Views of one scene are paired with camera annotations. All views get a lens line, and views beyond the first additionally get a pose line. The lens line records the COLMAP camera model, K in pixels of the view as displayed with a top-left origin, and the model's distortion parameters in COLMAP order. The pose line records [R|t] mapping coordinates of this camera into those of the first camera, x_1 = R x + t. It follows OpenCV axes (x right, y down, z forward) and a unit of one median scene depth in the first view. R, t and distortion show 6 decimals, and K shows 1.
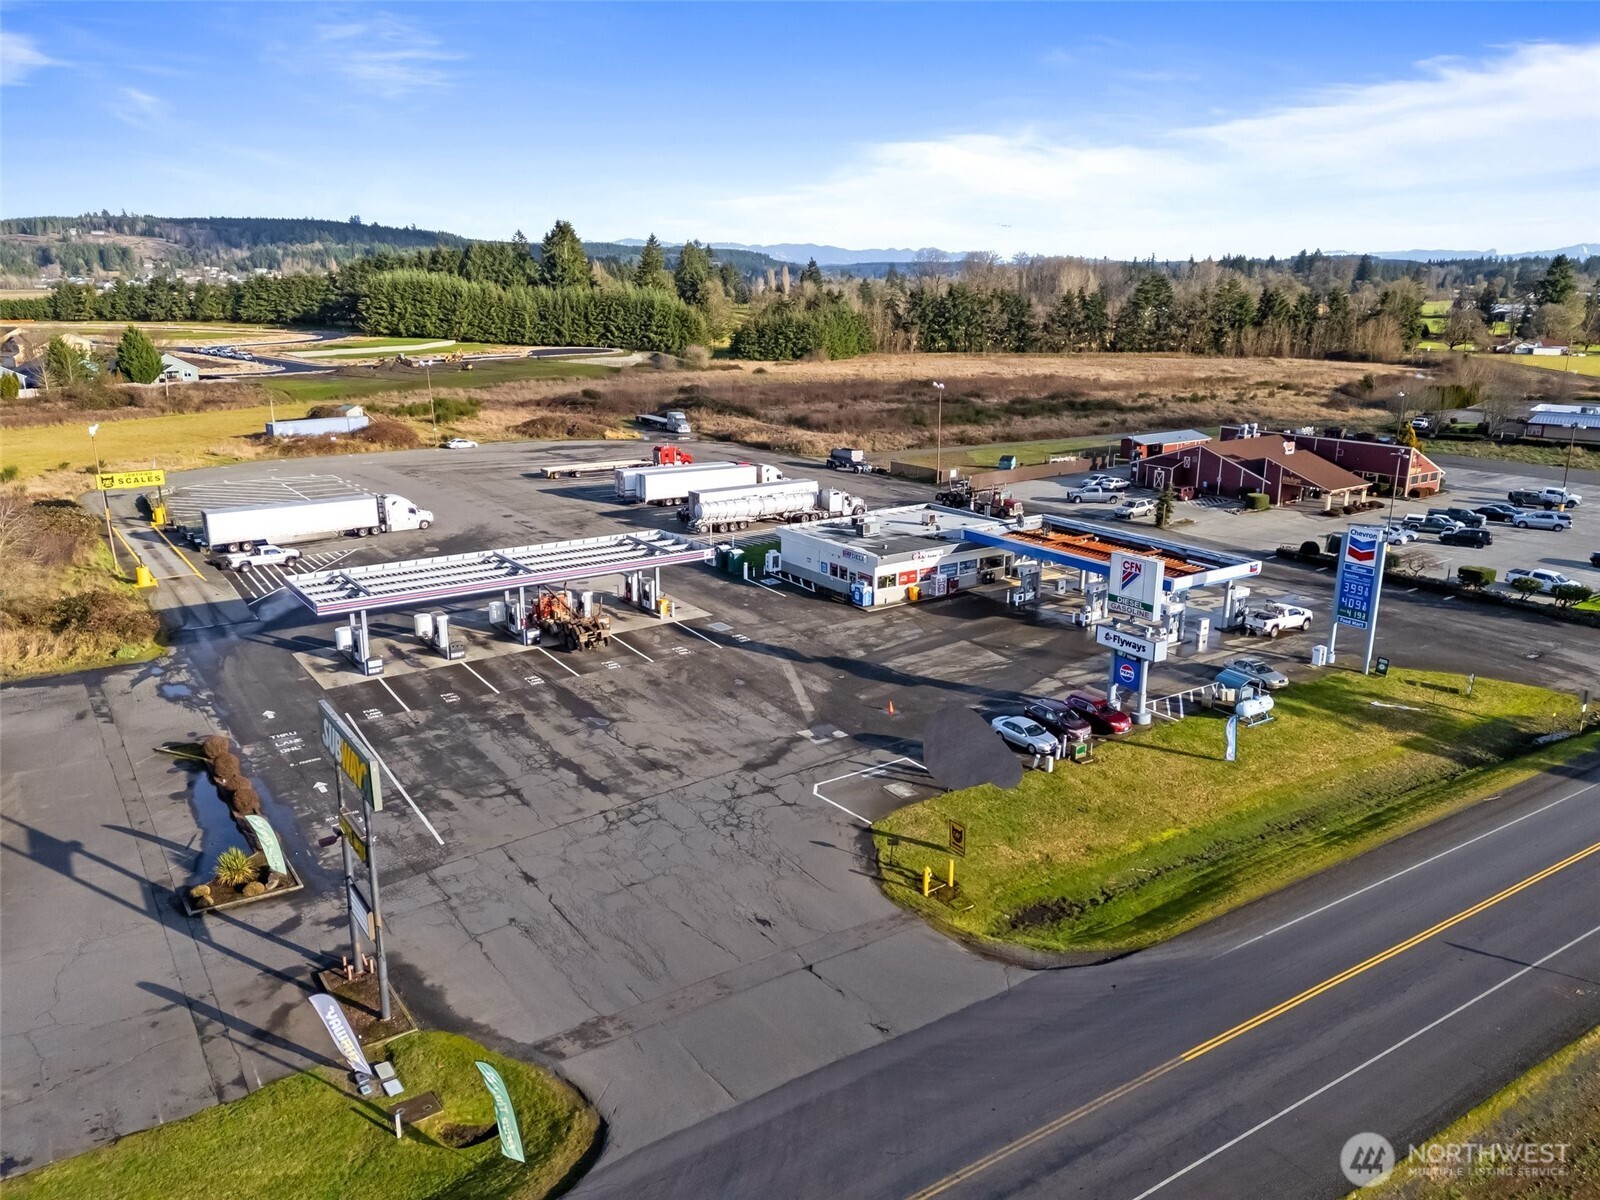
lens RADIAL K [[1149.7, 0, 807.1], [0, 1149.7, 596.6], [0, 0, 1]] dist [0.072544, -0.068746]
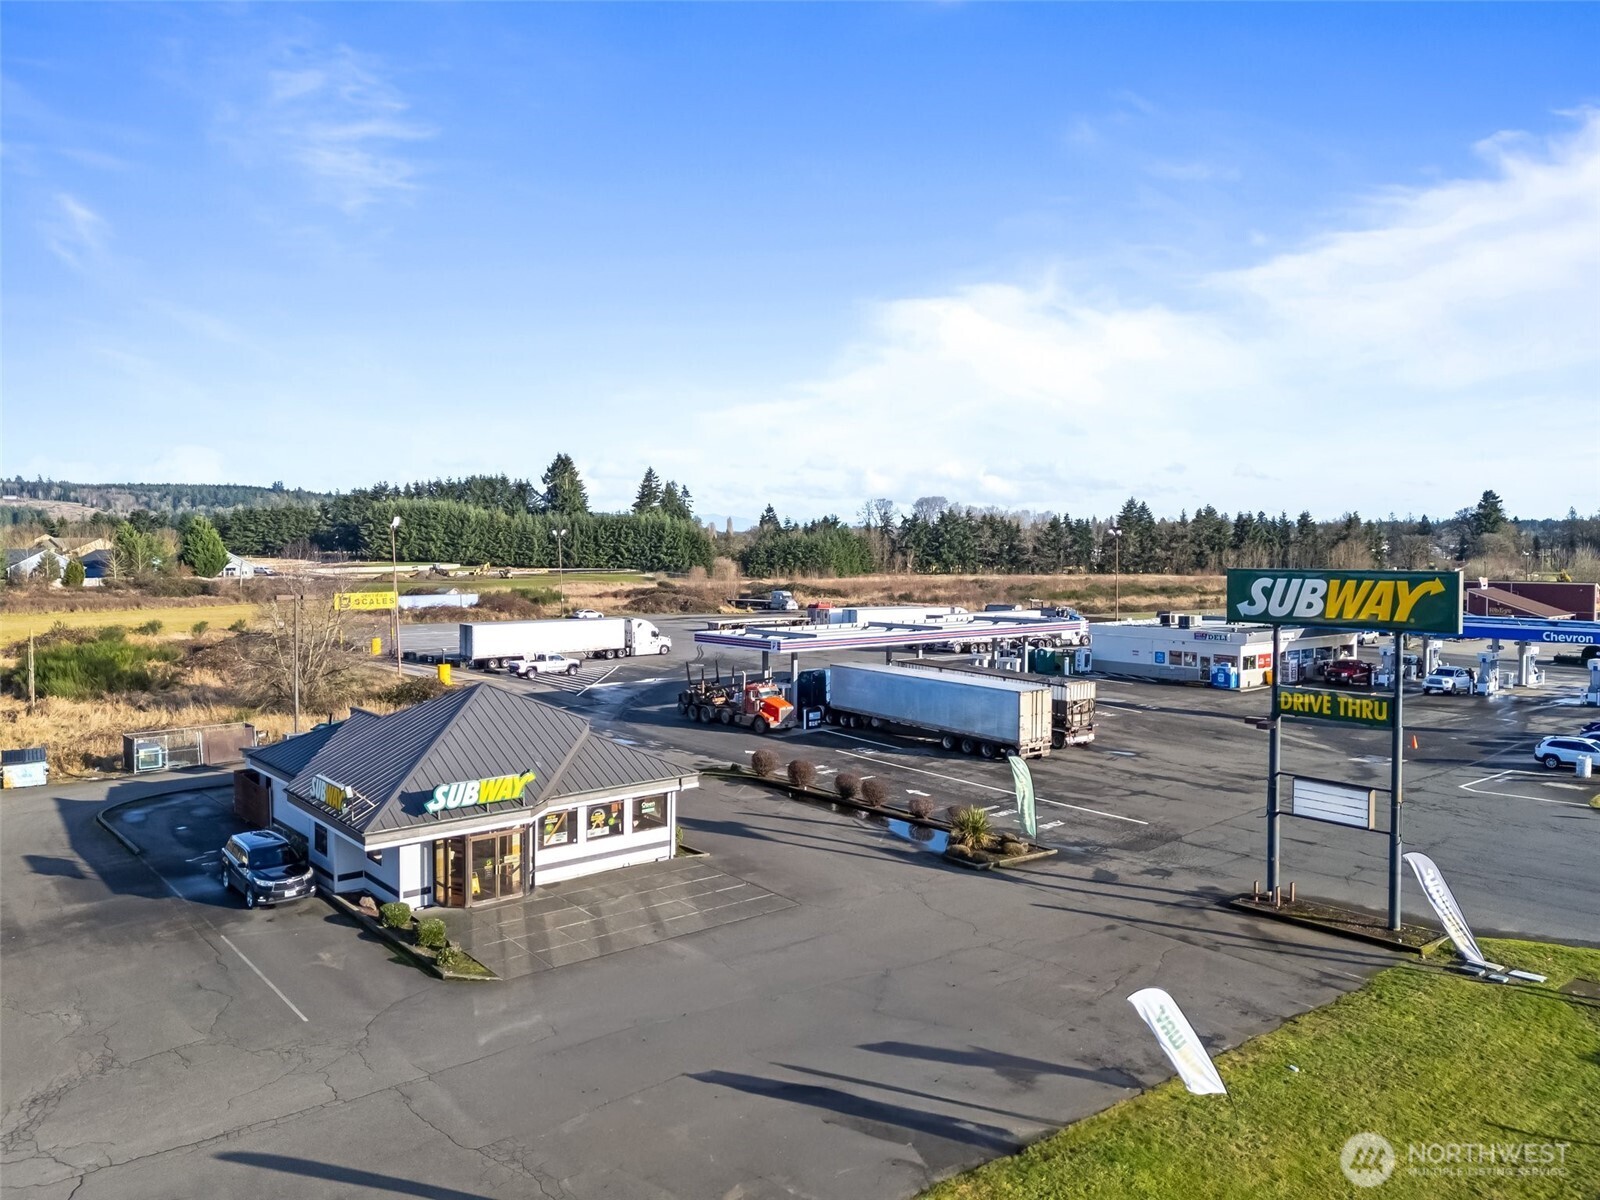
lens RADIAL K [[1149.7, 0, 792.8], [0, 1149.7, 612.9], [0, 0, 1]] dist [0.072544, -0.068746]
pose [[0.996702, -0.007885, 0.080766, -0.096981], [0.024845, 0.977126, -0.211205, 0.035339], [-0.077253, 0.212515, 0.974099, 0.021841]]
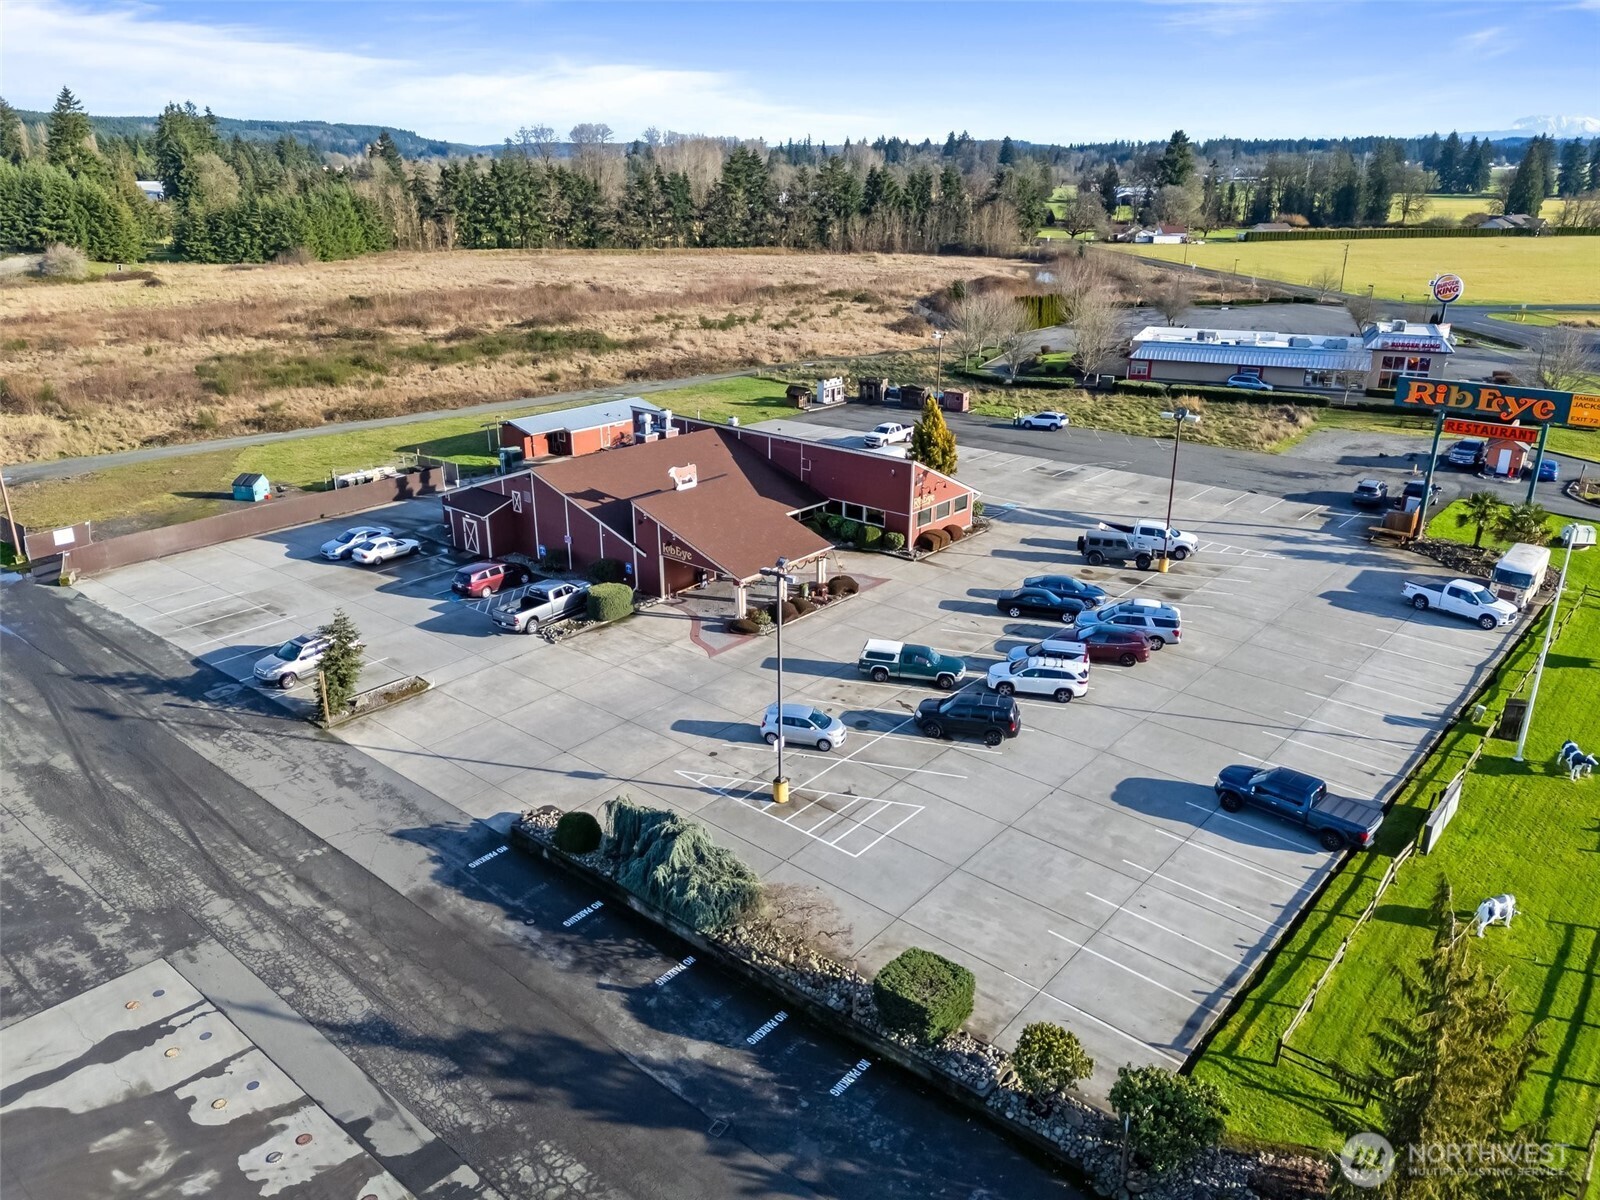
lens RADIAL K [[1149.7, 0, 801.1], [0, 1149.7, 590.4], [0, 0, 1]] dist [0.072544, -0.068746]
pose [[0.967464, -0.088241, 0.237121, 0.116862], [0.067648, 0.993305, 0.093638, -0.041764], [-0.243796, -0.074551, 0.966957, 0.172666]]
